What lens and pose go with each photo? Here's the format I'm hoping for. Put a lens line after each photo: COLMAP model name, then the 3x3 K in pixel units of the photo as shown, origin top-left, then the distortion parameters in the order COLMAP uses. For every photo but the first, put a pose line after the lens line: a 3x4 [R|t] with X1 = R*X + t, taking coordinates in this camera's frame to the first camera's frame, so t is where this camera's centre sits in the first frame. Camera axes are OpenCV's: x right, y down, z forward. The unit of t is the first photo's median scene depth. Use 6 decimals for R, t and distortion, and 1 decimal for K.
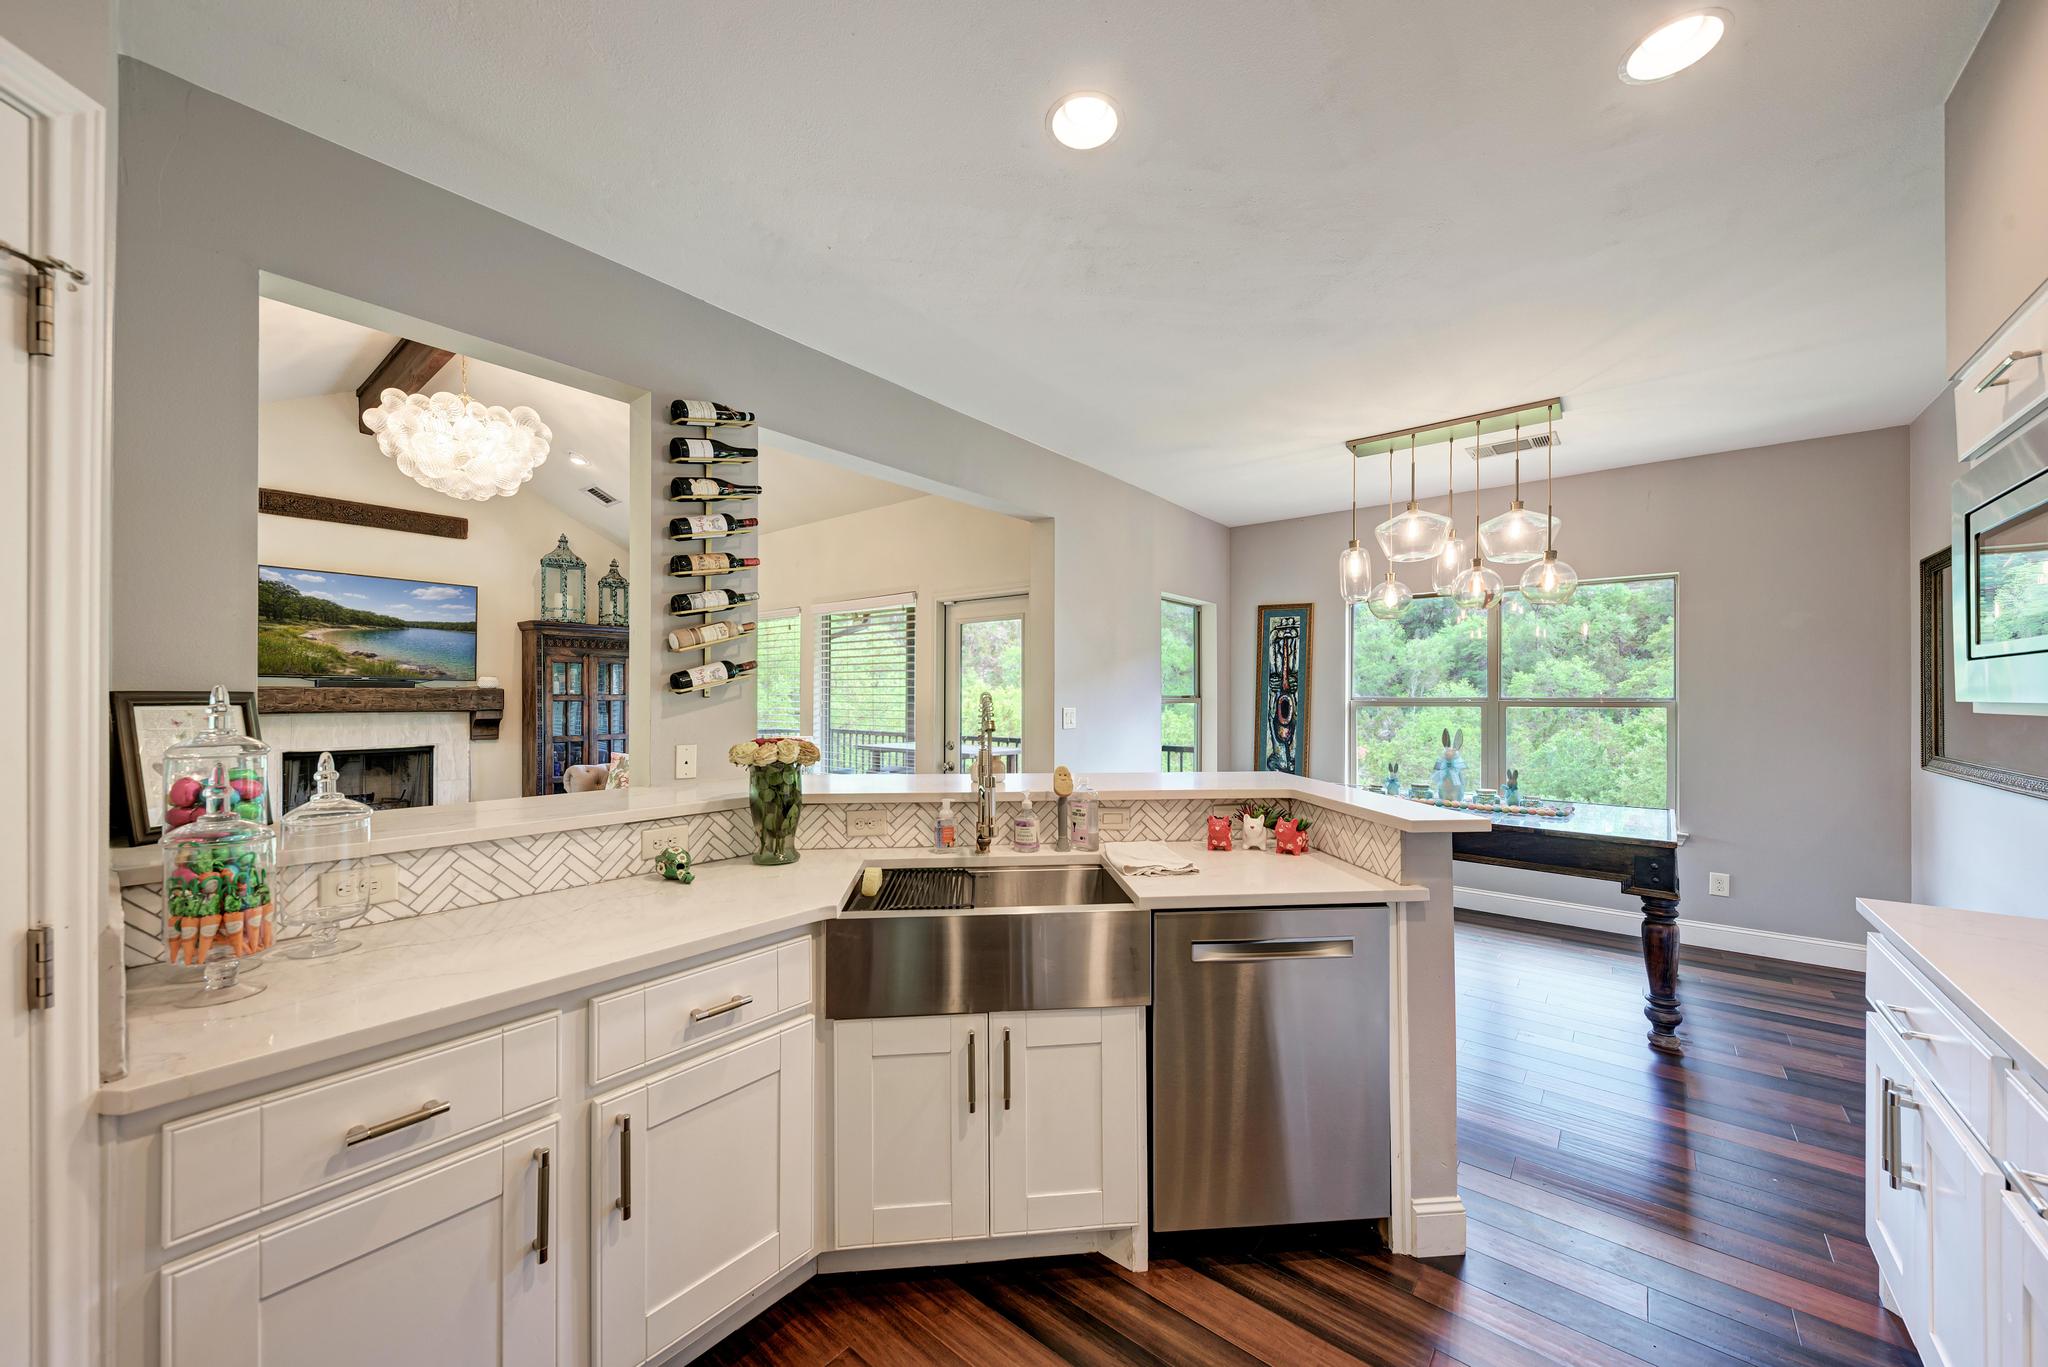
lens RADIAL K [[736.7, 0, 1025.8], [0, 736.7, 696.6], [0, 0, 1]] dist [0.016090, -0.006921]
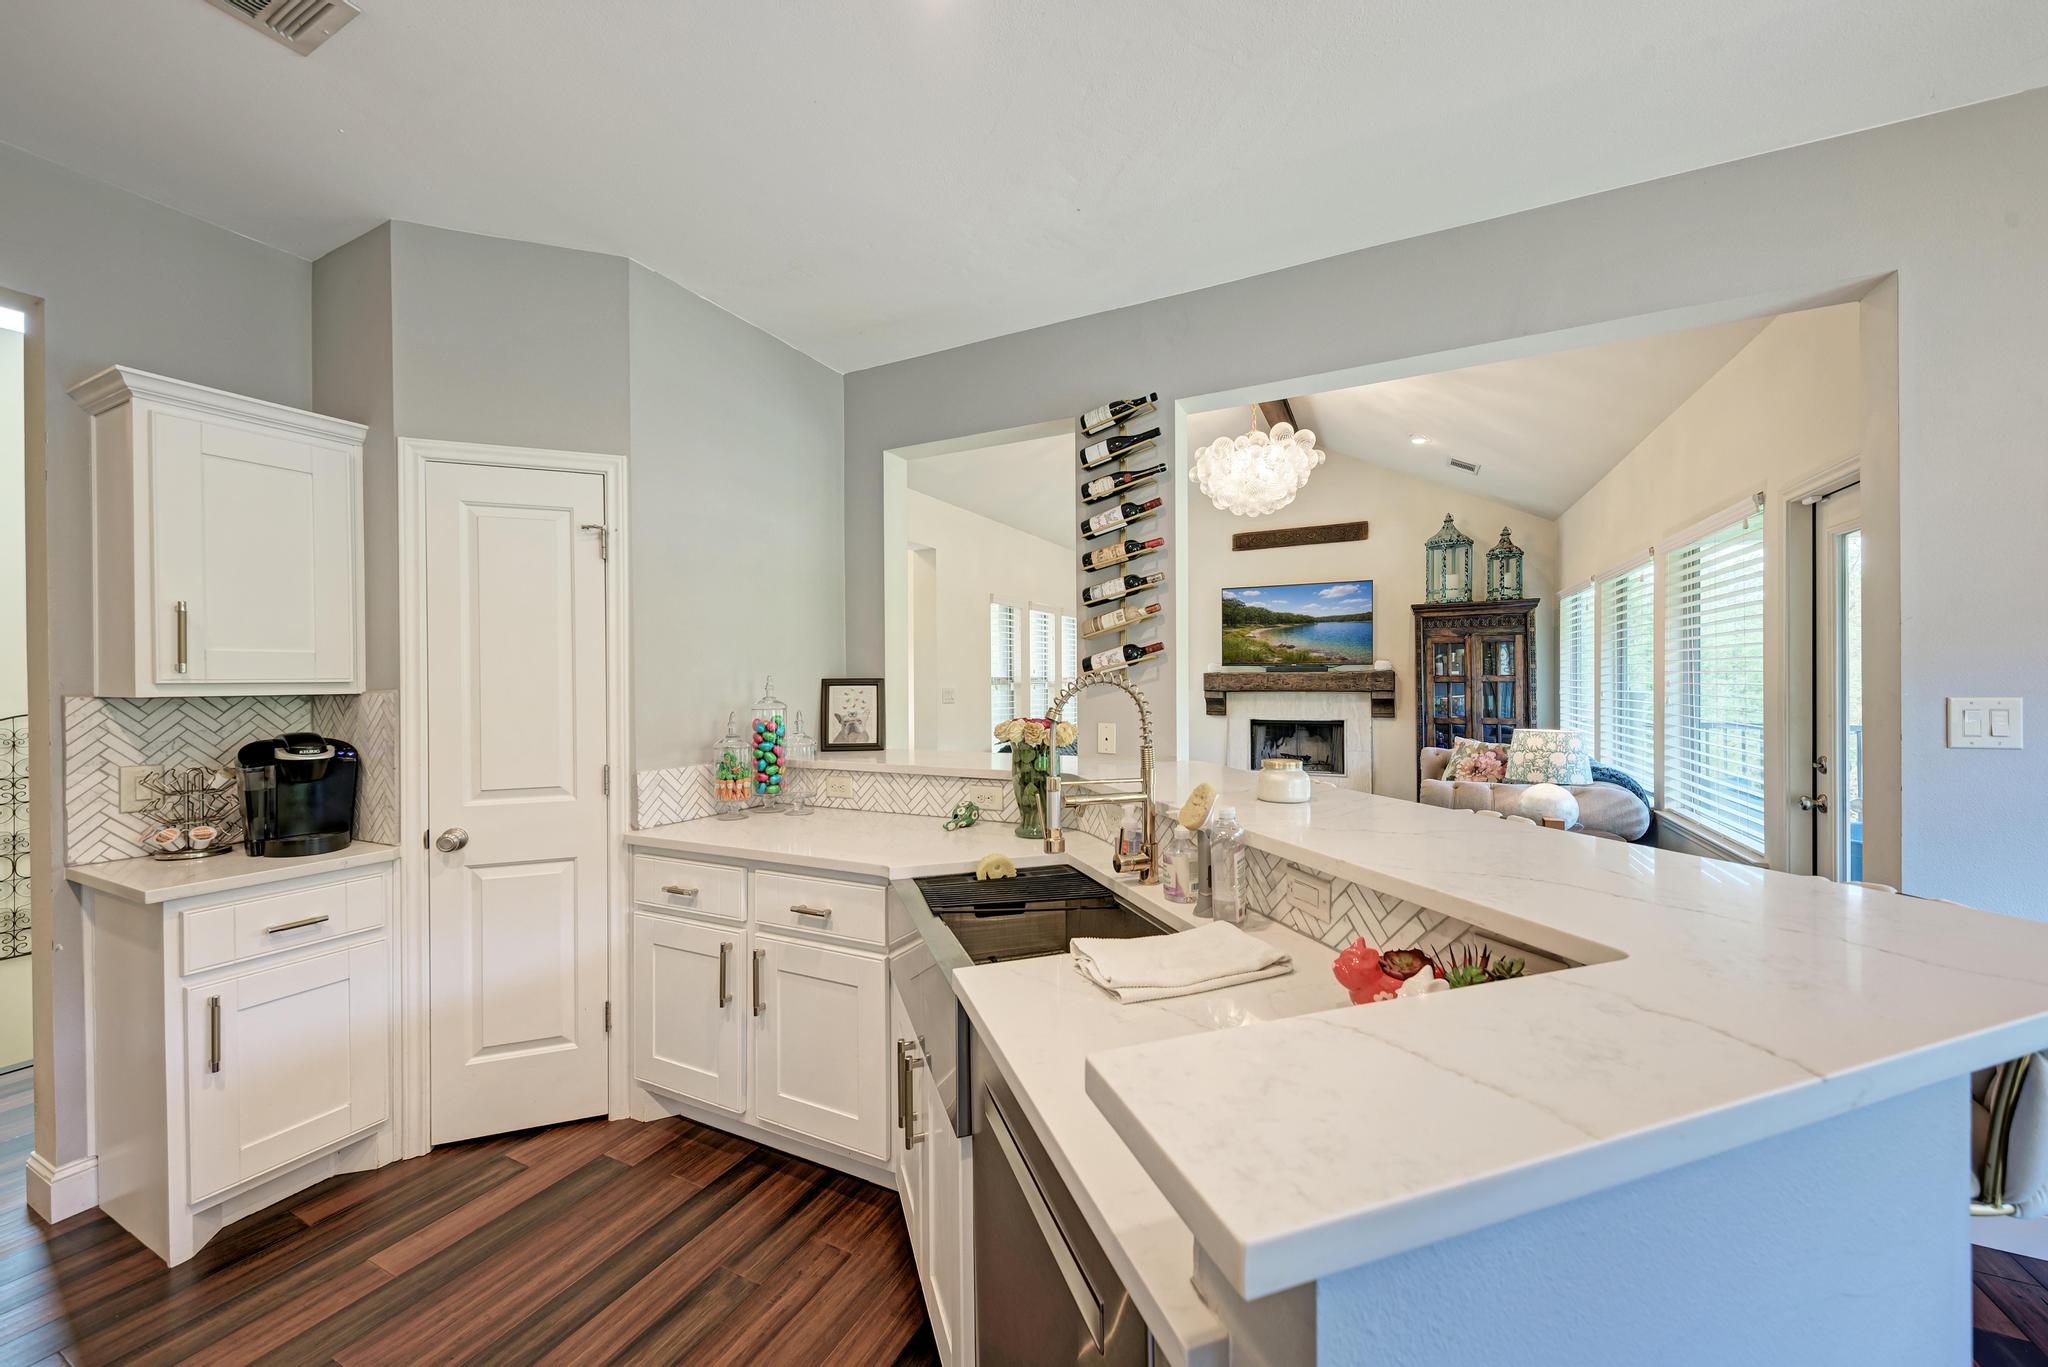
lens RADIAL K [[734.8, 0, 1024.0], [0, 734.8, 683.5], [0, 0, 1]] dist [0.012846, -0.000116]
pose [[0.225332, 0.000764, -0.974282, 0.226610], [0.006918, 0.999973, 0.002384, 0.001058], [0.974257, -0.007278, 0.225321, 0.247229]]
